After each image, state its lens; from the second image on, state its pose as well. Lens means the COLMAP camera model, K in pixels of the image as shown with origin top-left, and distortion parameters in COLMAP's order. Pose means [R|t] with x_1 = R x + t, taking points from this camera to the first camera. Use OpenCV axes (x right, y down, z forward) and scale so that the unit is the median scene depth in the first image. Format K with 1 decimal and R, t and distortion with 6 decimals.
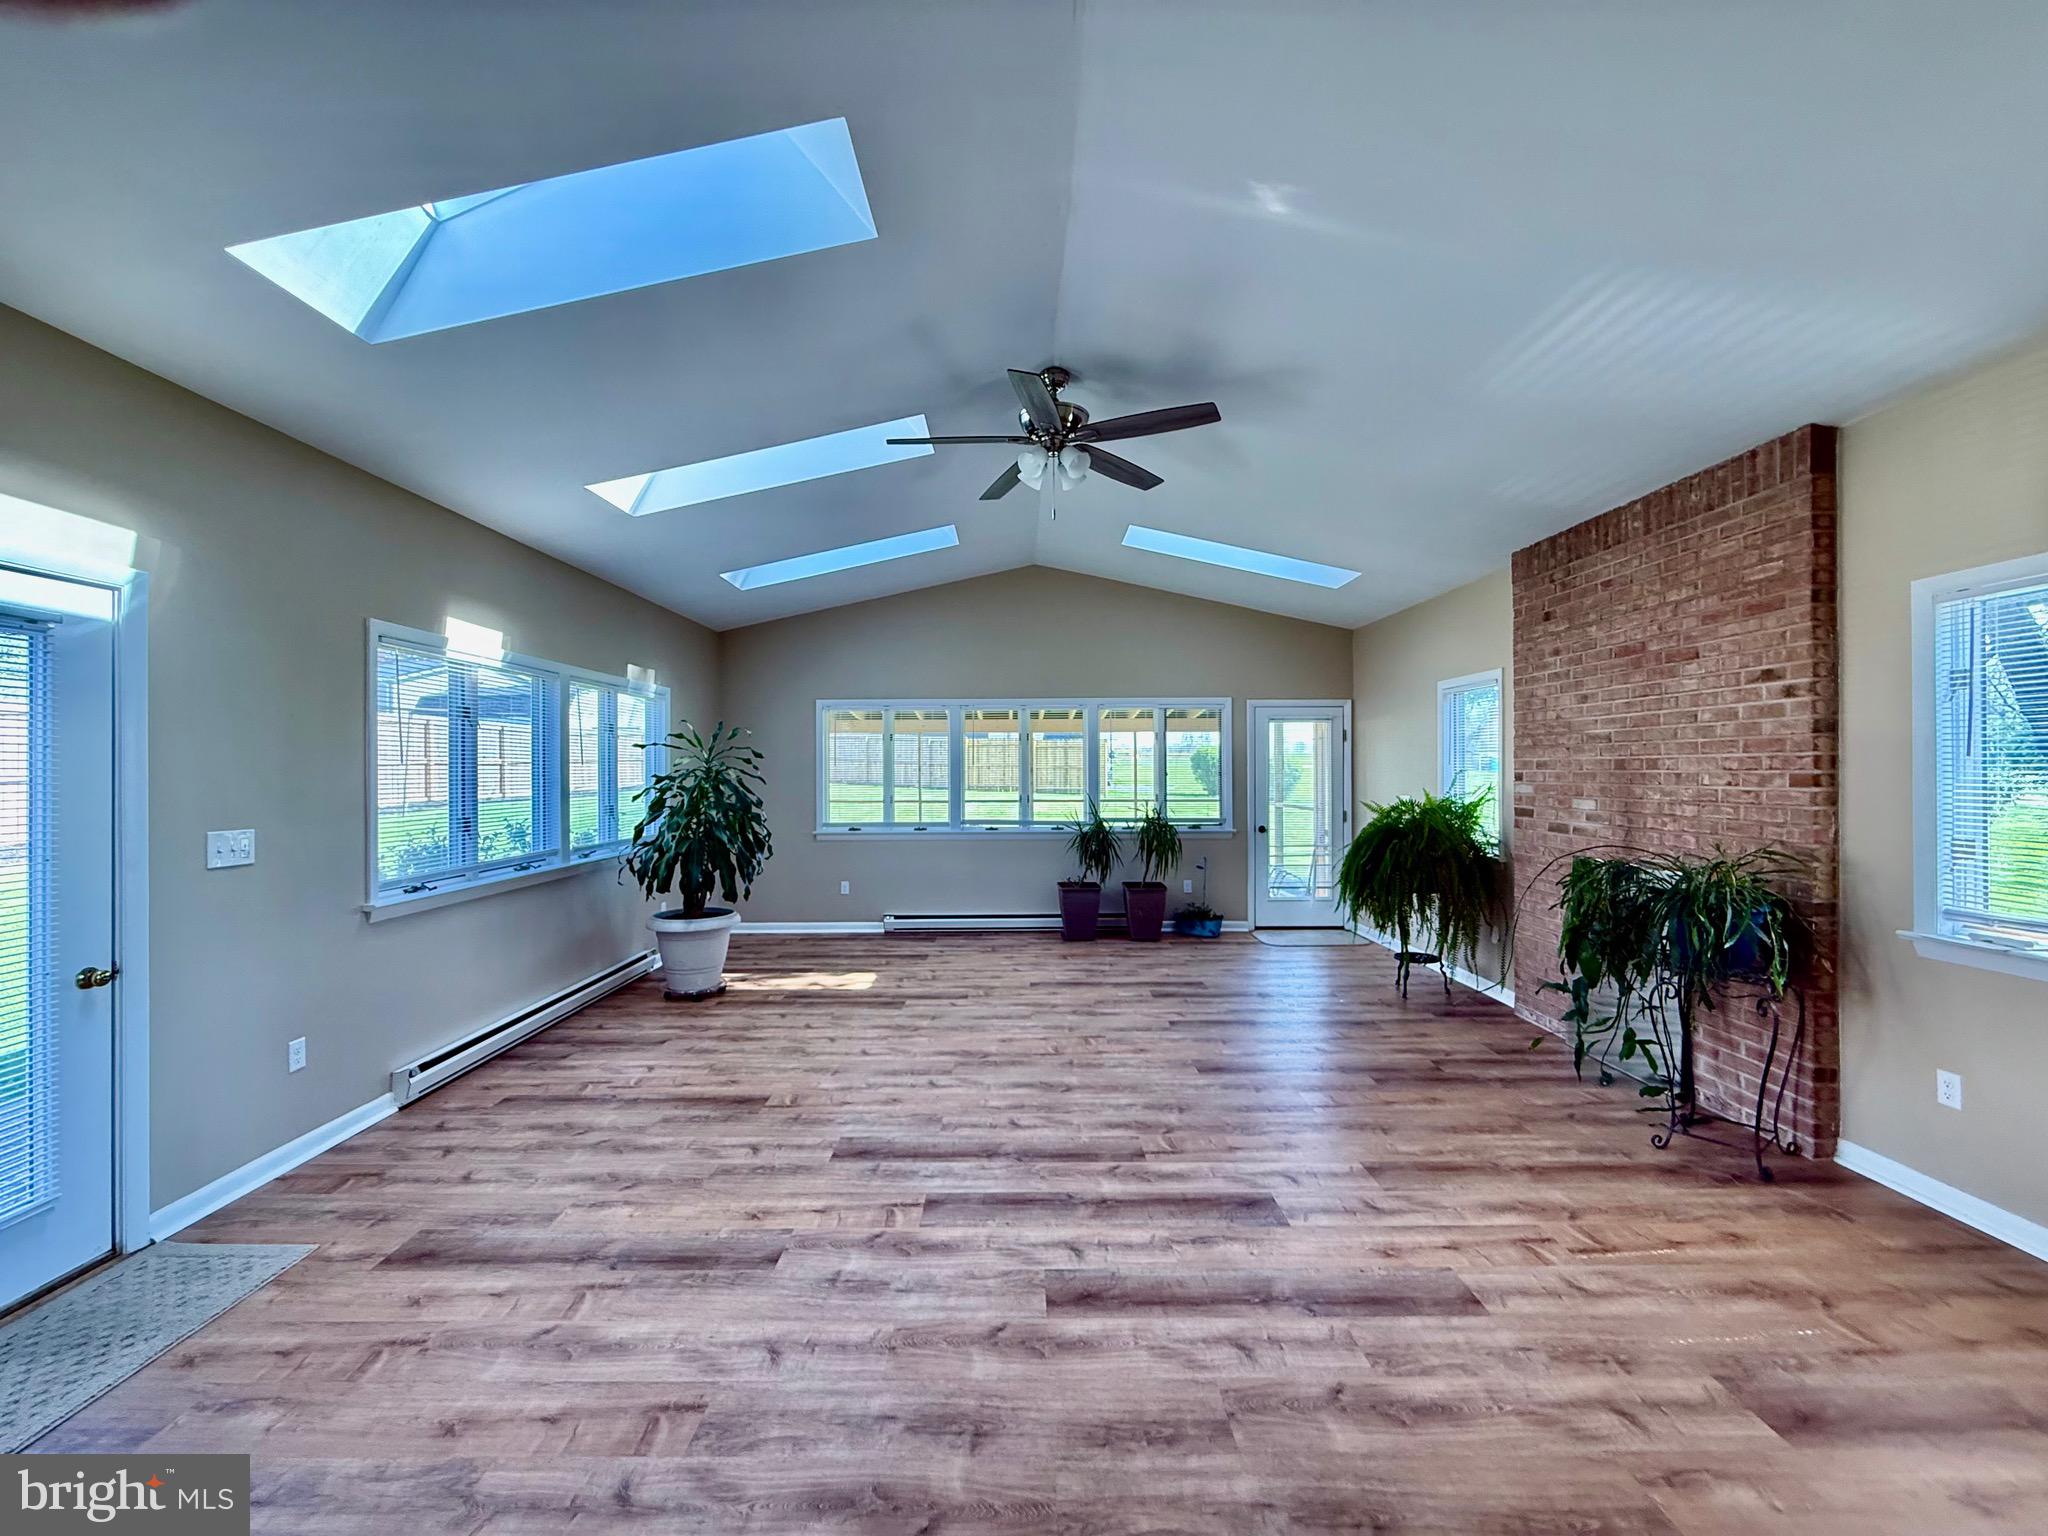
lens RADIAL K [[818.8, 0, 1018.2], [0, 818.8, 767.8], [0, 0, 1]] dist [0.000859, -0.000341]
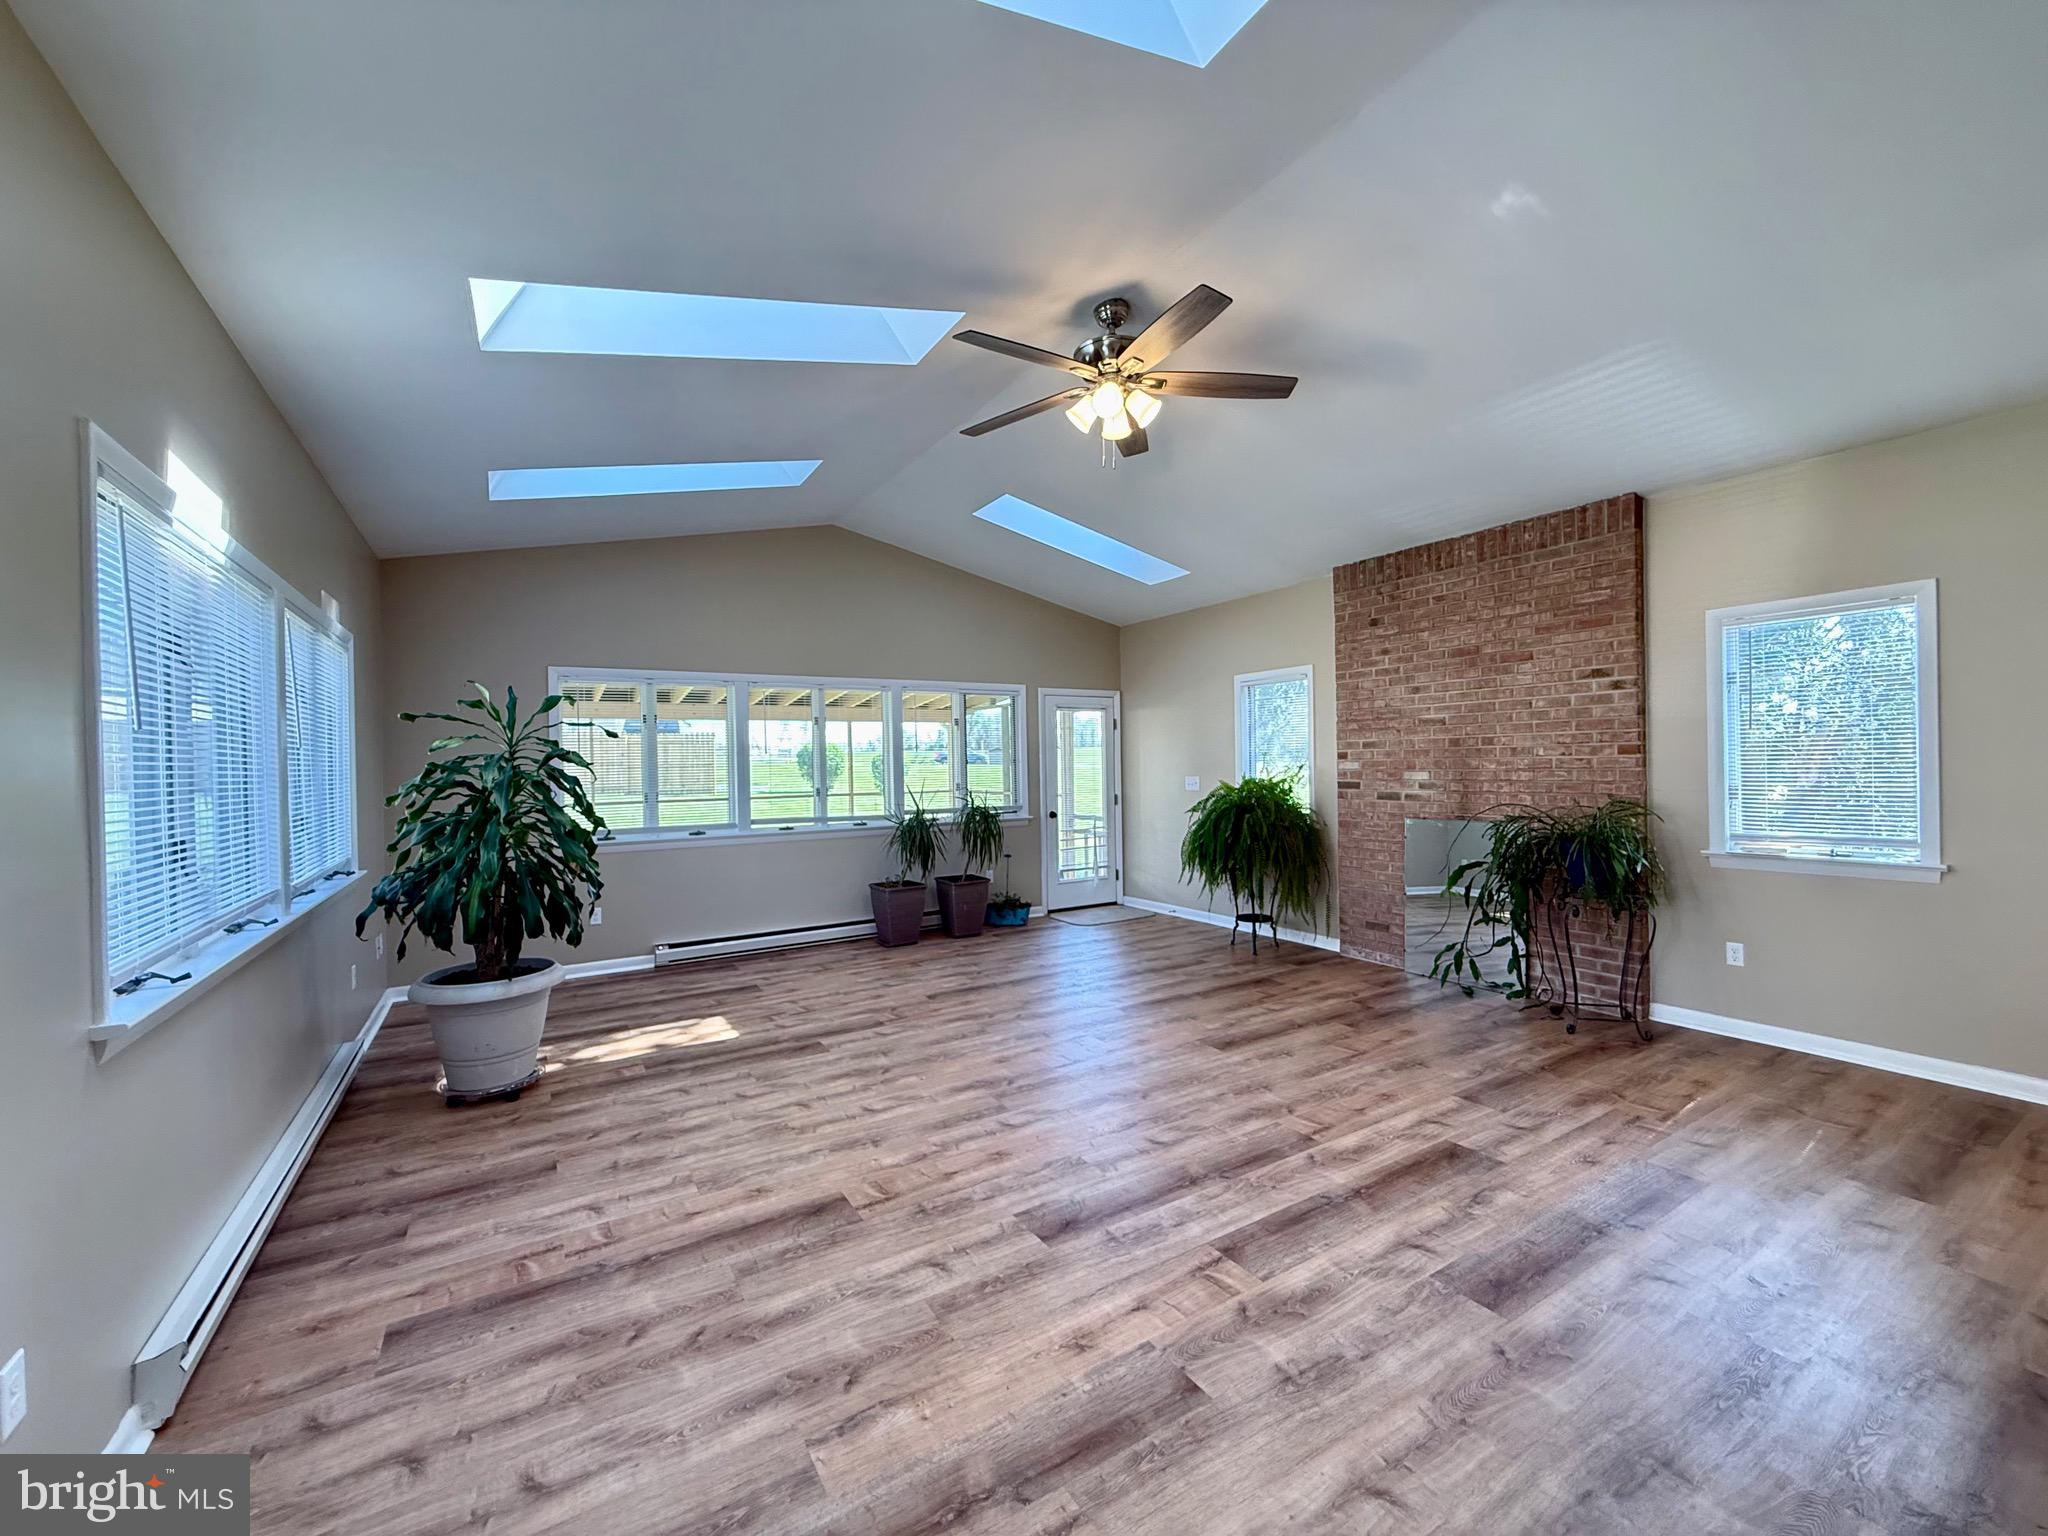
lens RADIAL K [[818.8, 0, 1018.2], [0, 818.8, 767.8], [0, 0, 1]] dist [0.000859, -0.000341]
pose [[0.853678, -0.013870, 0.520616, -0.474765], [0.013530, 0.999899, 0.004452, 0.019393], [-0.520625, 0.003243, 0.853779, 0.260769]]
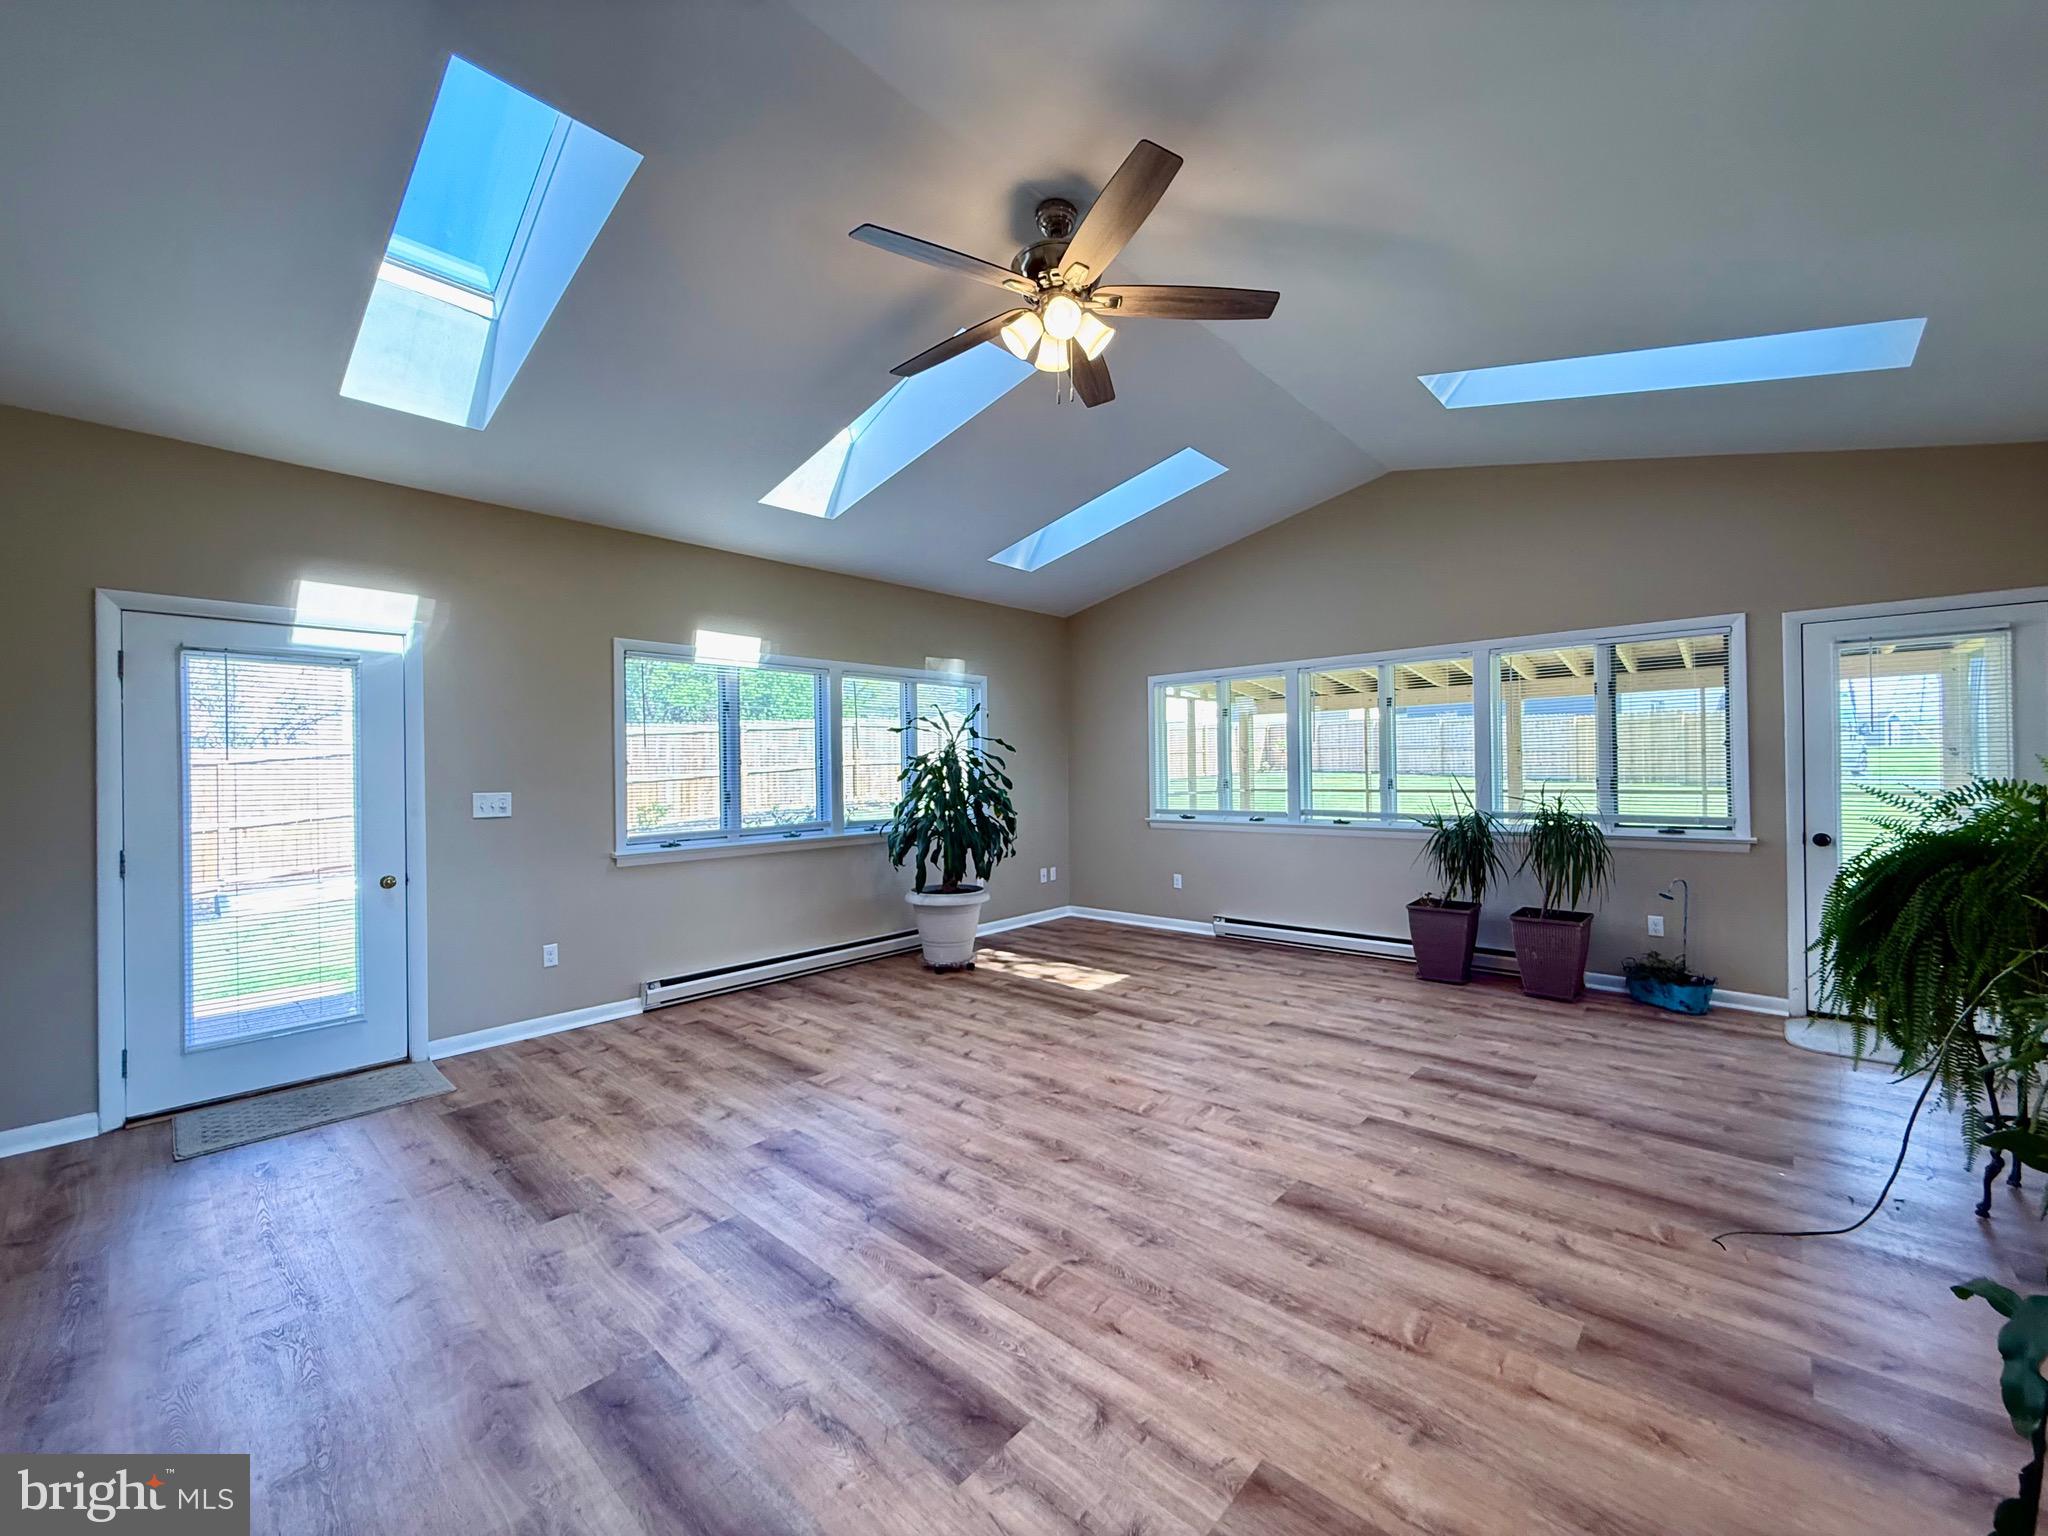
lens RADIAL K [[818.8, 0, 1018.2], [0, 818.8, 767.8], [0, 0, 1]] dist [0.000859, -0.000341]
pose [[0.736243, -0.009688, -0.676648, 0.478460], [0.014830, 0.999888, 0.001821, 0.029191], [0.676555, -0.011375, 0.736304, 0.377196]]
